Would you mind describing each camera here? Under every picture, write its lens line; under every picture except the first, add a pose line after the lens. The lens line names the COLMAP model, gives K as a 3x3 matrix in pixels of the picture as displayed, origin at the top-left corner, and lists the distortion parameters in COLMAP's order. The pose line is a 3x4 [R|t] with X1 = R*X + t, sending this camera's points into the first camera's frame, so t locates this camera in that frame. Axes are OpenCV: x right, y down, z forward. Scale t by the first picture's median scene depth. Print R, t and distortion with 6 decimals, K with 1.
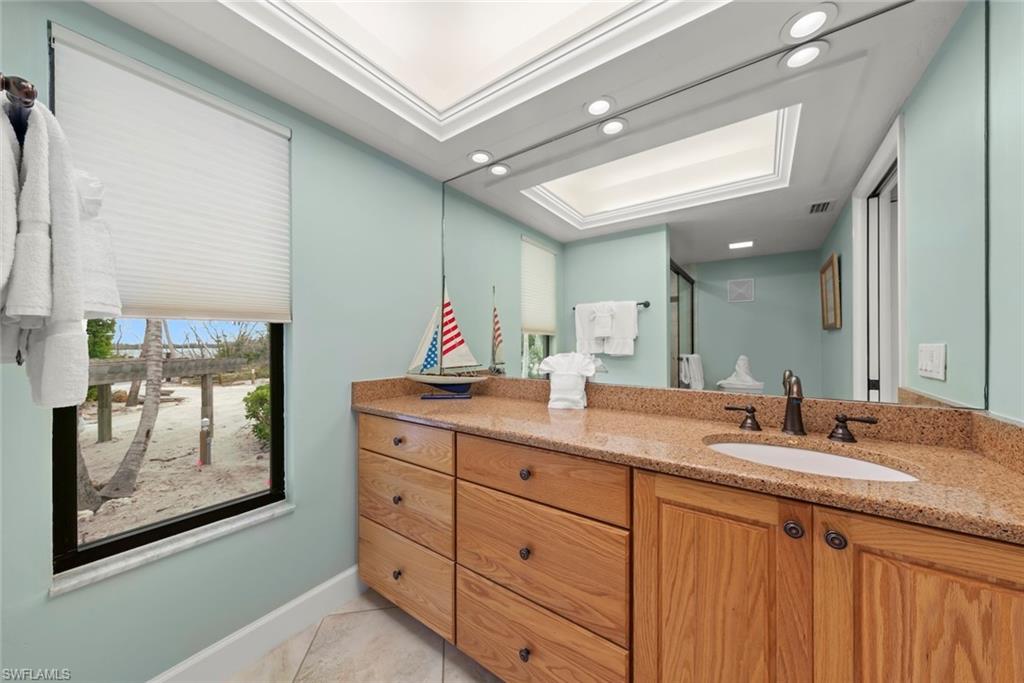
lens RADIAL K [[349.5, 0, 511.1], [0, 349.5, 341.0], [0, 0, 1]] dist [-0.000572, 0.000032]
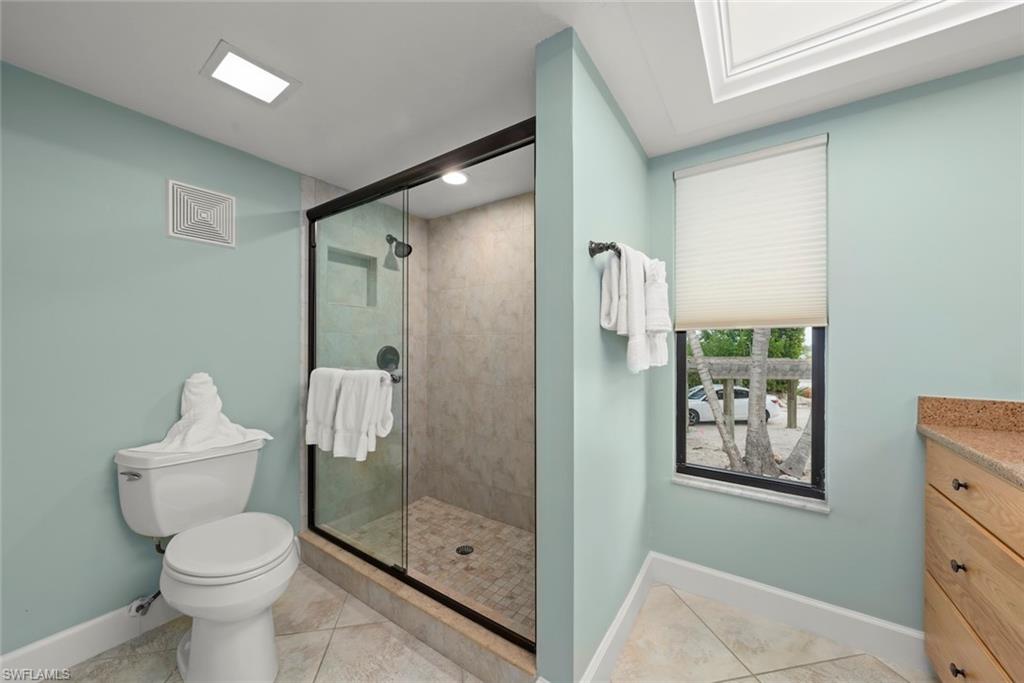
lens RADIAL K [[370.3, 0, 516.2], [0, 370.3, 343.2], [0, 0, 1]] dist [-0.000544, 0.000087]
pose [[0.042309, 0.001962, -0.999103, 0.380998], [-0.003542, 0.999992, 0.001814, -0.000444], [0.999098, 0.003462, 0.042316, 0.062058]]
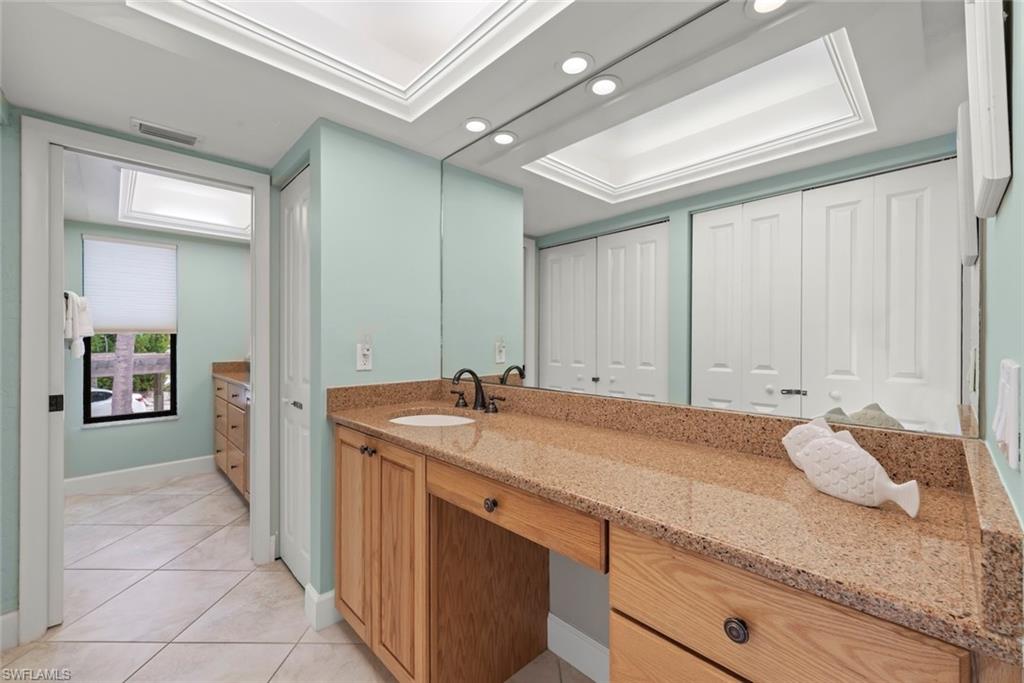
lens RADIAL K [[431.1, 0, 512.0], [0, 431.1, 341.5], [0, 0, 1]] dist [0.001565, 0.000489]
pose [[0.979889, 0.006131, -0.199449, 1.898304], [-0.004470, 0.999951, 0.008777, -0.033650], [0.199494, -0.007709, 0.979869, -1.186965]]
